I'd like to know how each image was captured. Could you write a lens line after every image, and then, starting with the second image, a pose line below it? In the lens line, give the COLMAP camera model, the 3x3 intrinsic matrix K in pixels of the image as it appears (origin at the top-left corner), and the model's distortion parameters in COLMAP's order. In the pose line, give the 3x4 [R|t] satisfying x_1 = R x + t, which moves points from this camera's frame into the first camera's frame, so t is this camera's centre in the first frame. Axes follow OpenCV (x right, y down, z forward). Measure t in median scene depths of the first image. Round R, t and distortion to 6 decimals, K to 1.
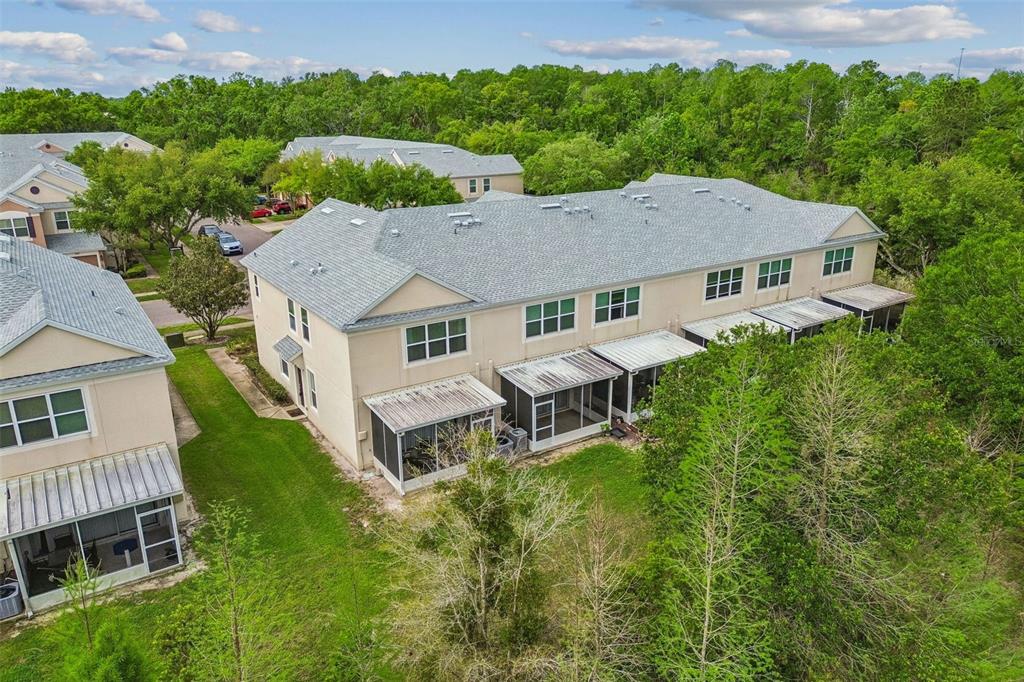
lens RADIAL K [[725.3, 0, 506.0], [0, 725.3, 338.5], [0, 0, 1]] dist [0.018418, 0.007242]
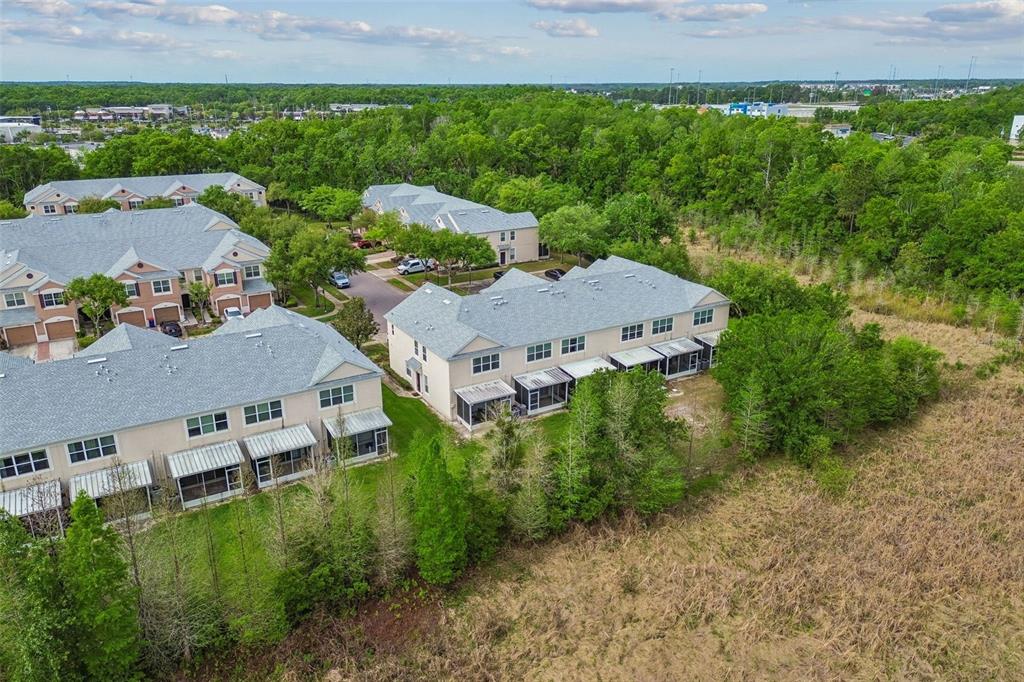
lens RADIAL K [[759.3, 0, 512.8], [0, 759.3, 339.0], [0, 0, 1]] dist [0.048357, -0.021353]
pose [[0.999458, 0.019064, -0.026841, 0.042867], [-0.018245, 0.999371, 0.030416, -0.131402], [0.027404, -0.029909, 0.999177, -1.190244]]
